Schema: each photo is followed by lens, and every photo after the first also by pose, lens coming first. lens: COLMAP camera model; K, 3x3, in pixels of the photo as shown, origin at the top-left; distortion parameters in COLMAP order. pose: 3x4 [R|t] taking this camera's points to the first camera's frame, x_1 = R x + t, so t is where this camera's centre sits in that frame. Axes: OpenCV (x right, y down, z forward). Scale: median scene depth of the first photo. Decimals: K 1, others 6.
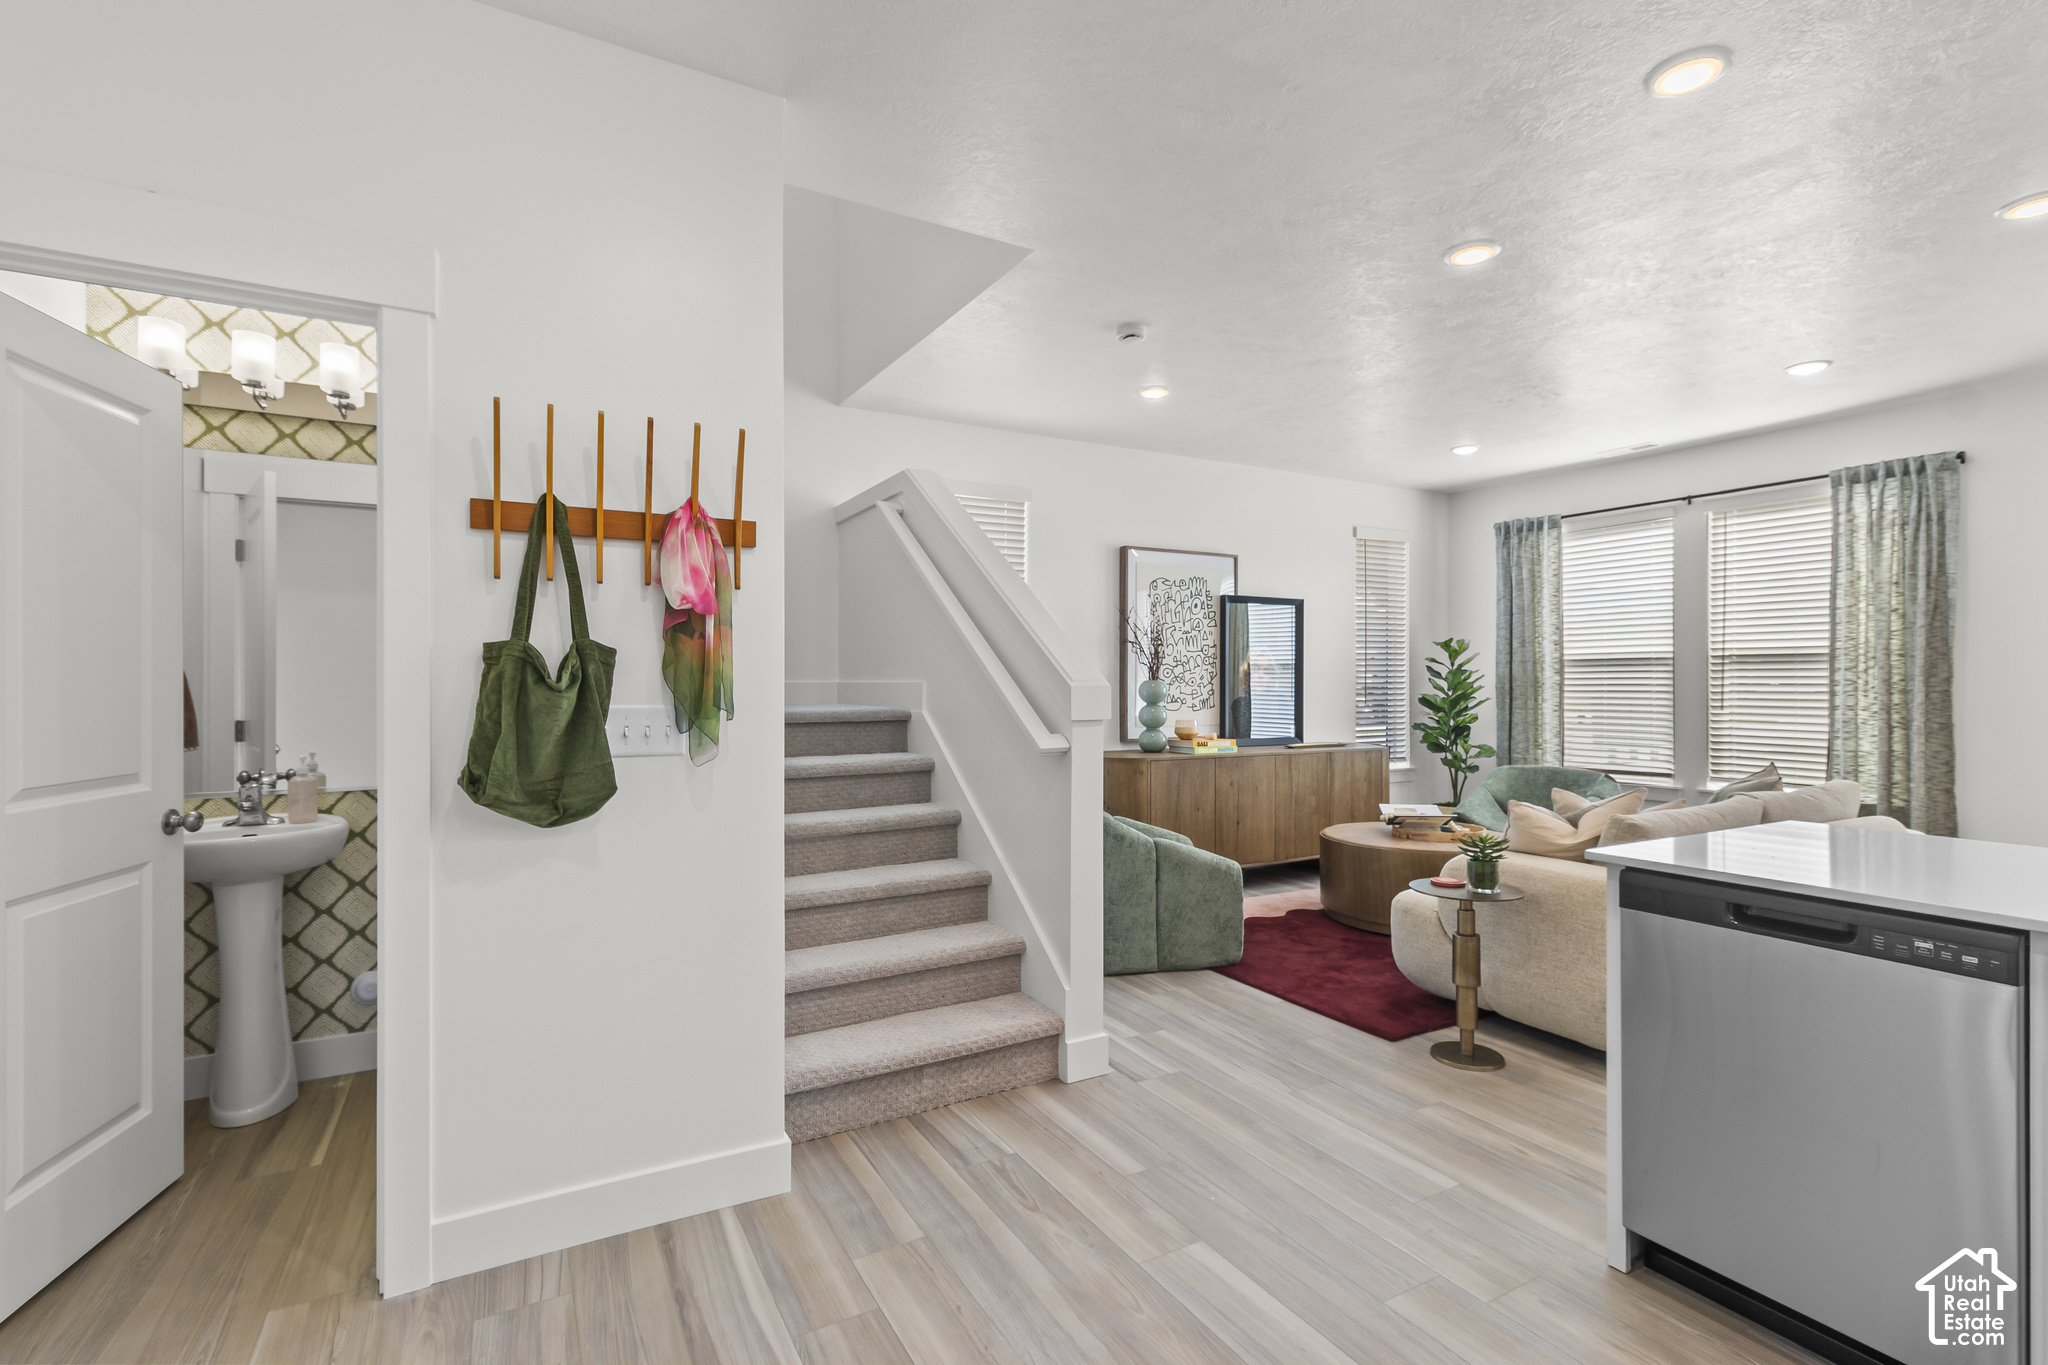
lens RADIAL K [[941.6, 0, 1024.0], [0, 941.6, 686.5], [0, 0, 1]] dist [-0.000008, -0.000013]
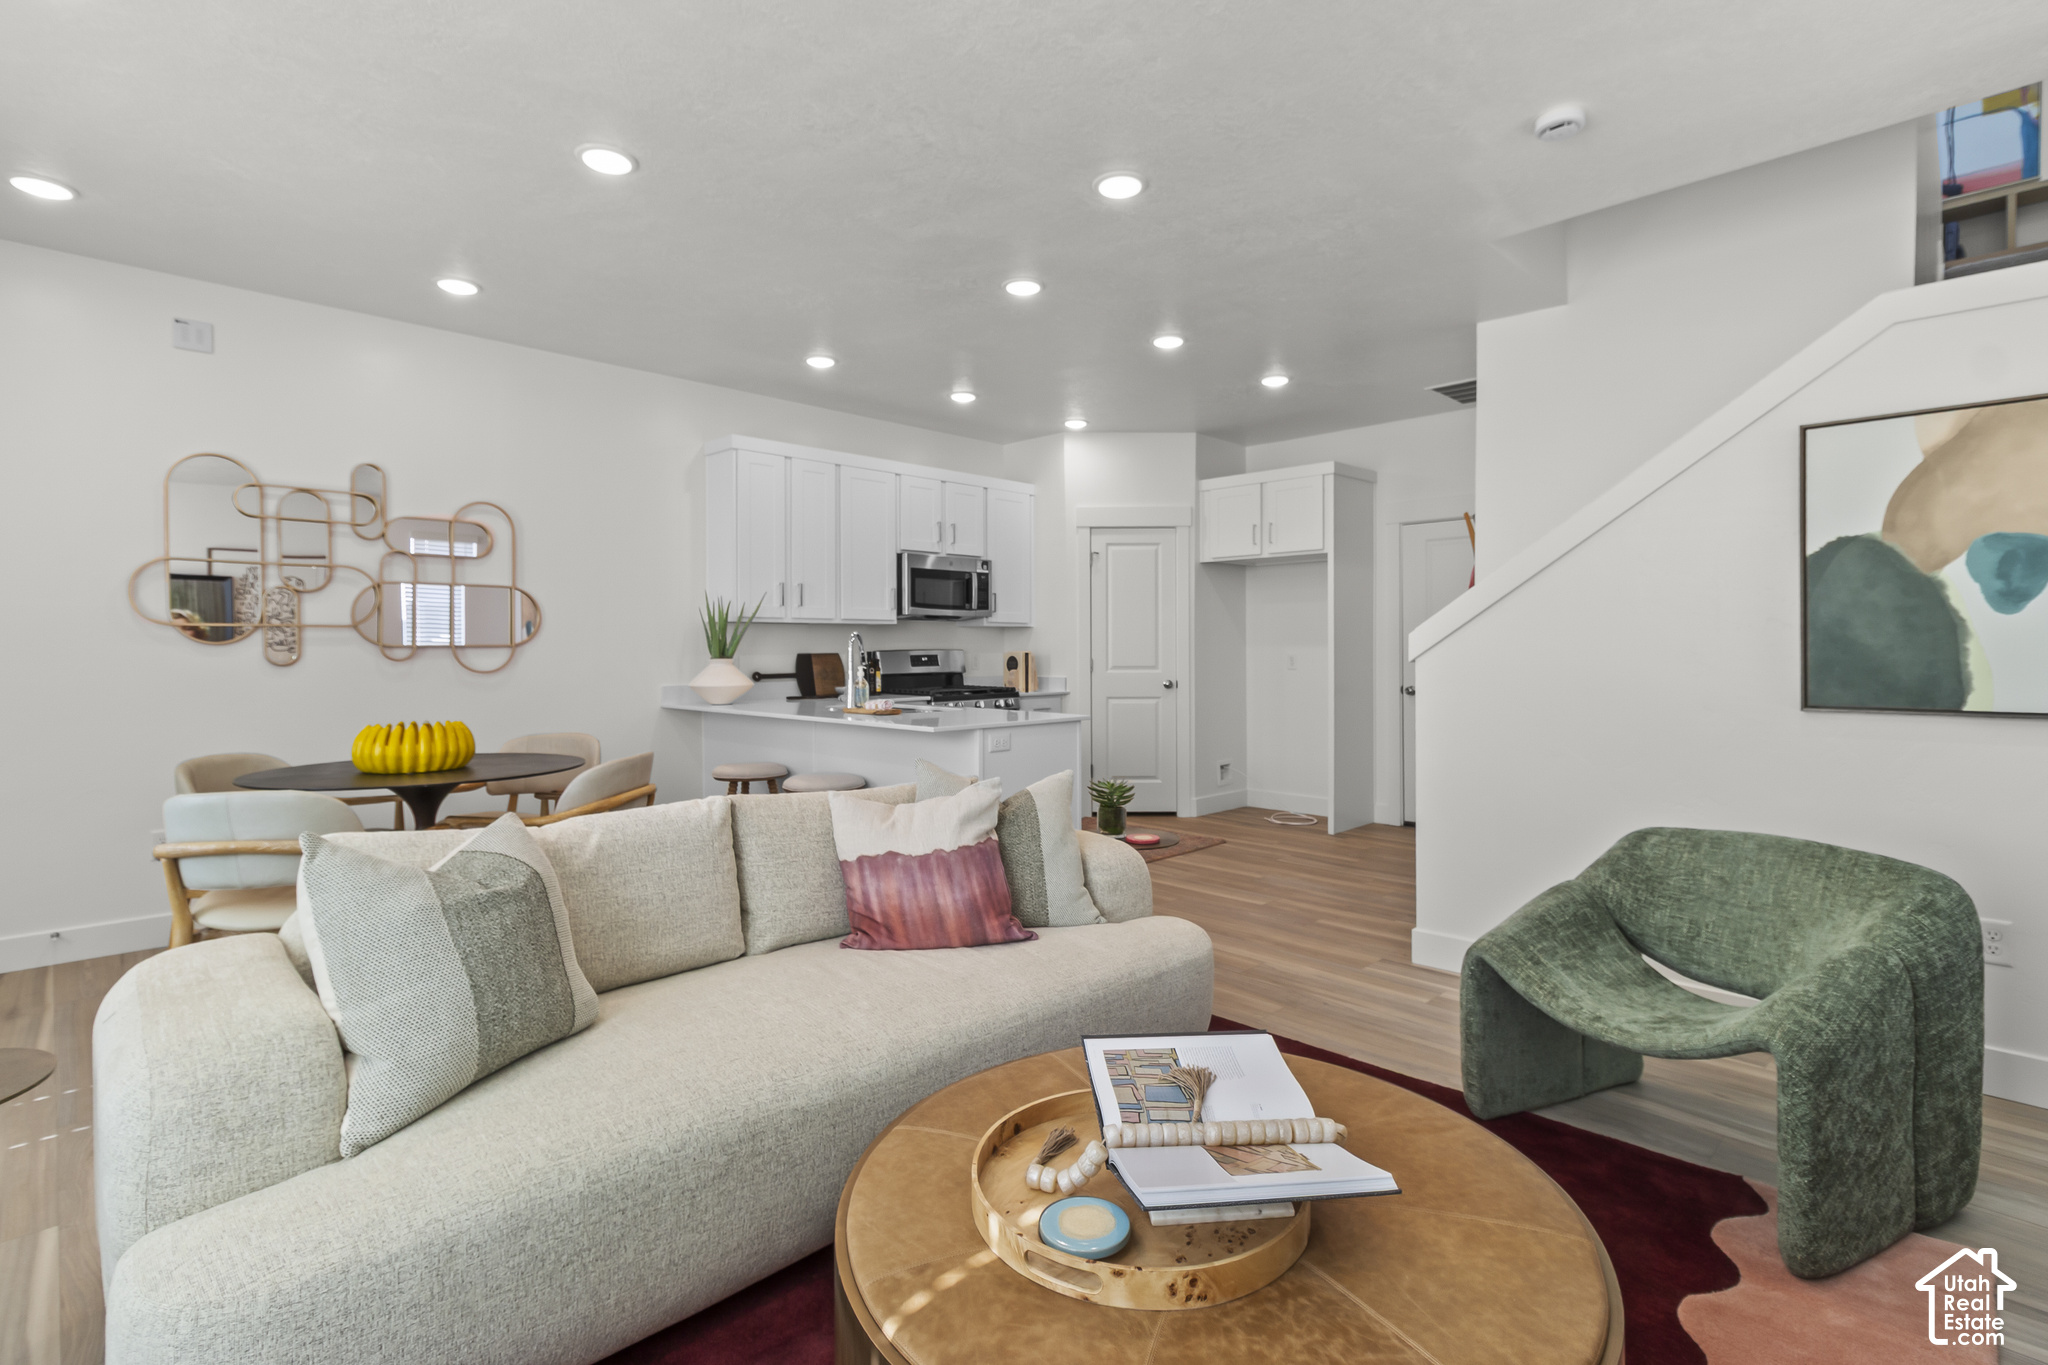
lens RADIAL K [[973.0, 0, 1023.7], [0, 973.0, 660.0], [0, 0, 1]] dist [0.001721, 0.000091]
pose [[-0.962594, 0.006008, -0.270882, 0.471906], [0.002435, 0.999906, 0.013525, 0.006810], [0.270938, 0.012360, -0.962518, 1.084356]]
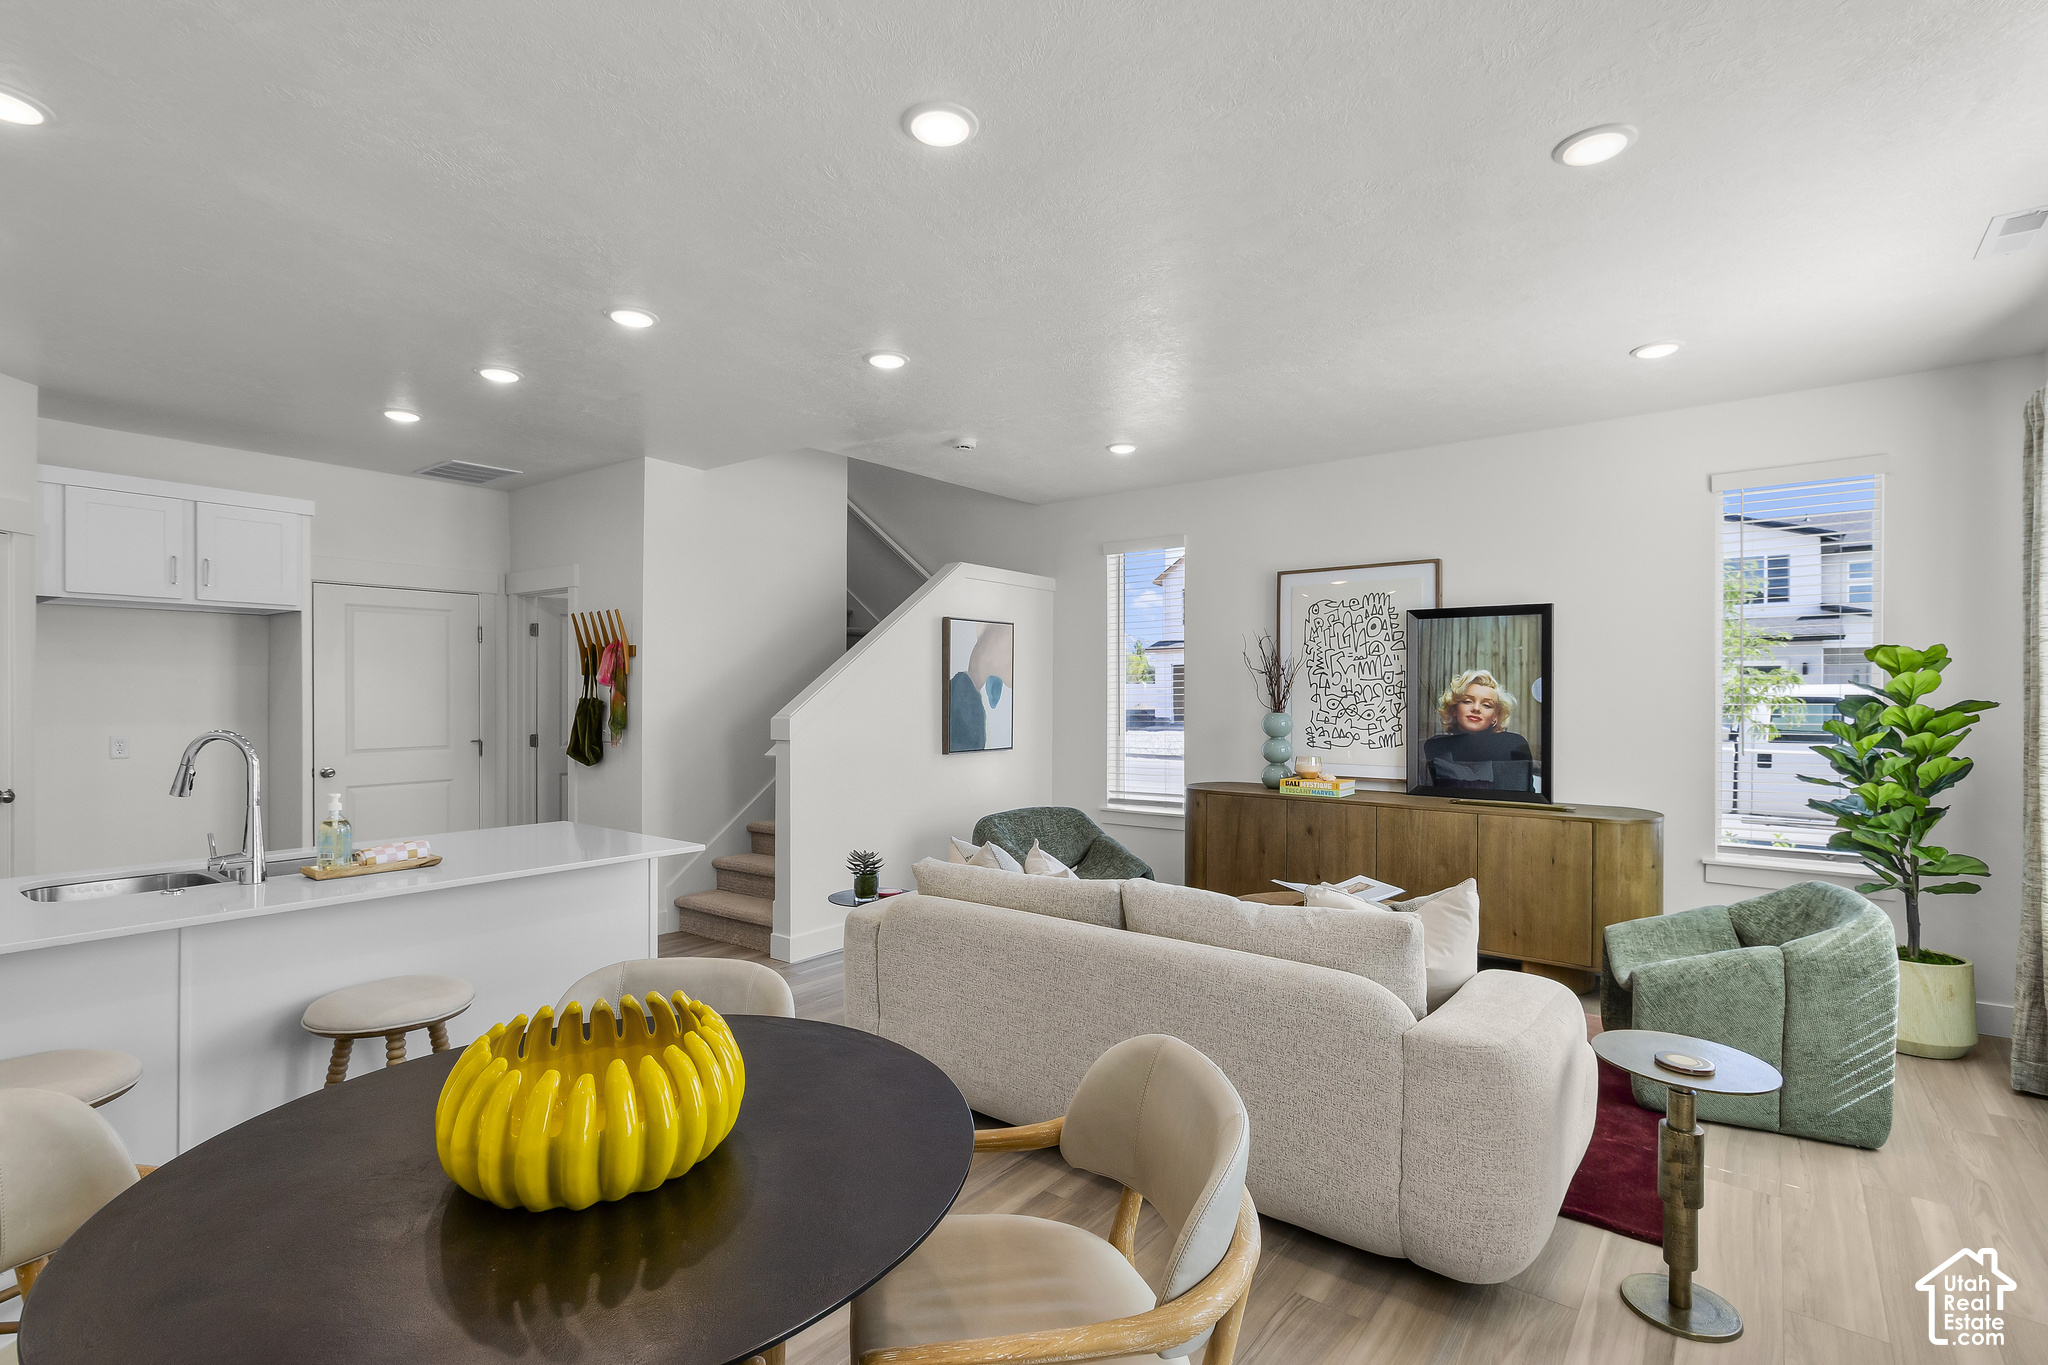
lens RADIAL K [[958.7, 0, 1018.7], [0, 958.7, 691.4], [0, 0, 1]] dist [0.001614, 0.000310]
pose [[0.387718, 0.000074, -0.921778, 0.917729], [-0.003895, 0.999991, -0.001558, -0.025249], [0.921770, 0.004195, 0.387714, 0.381513]]
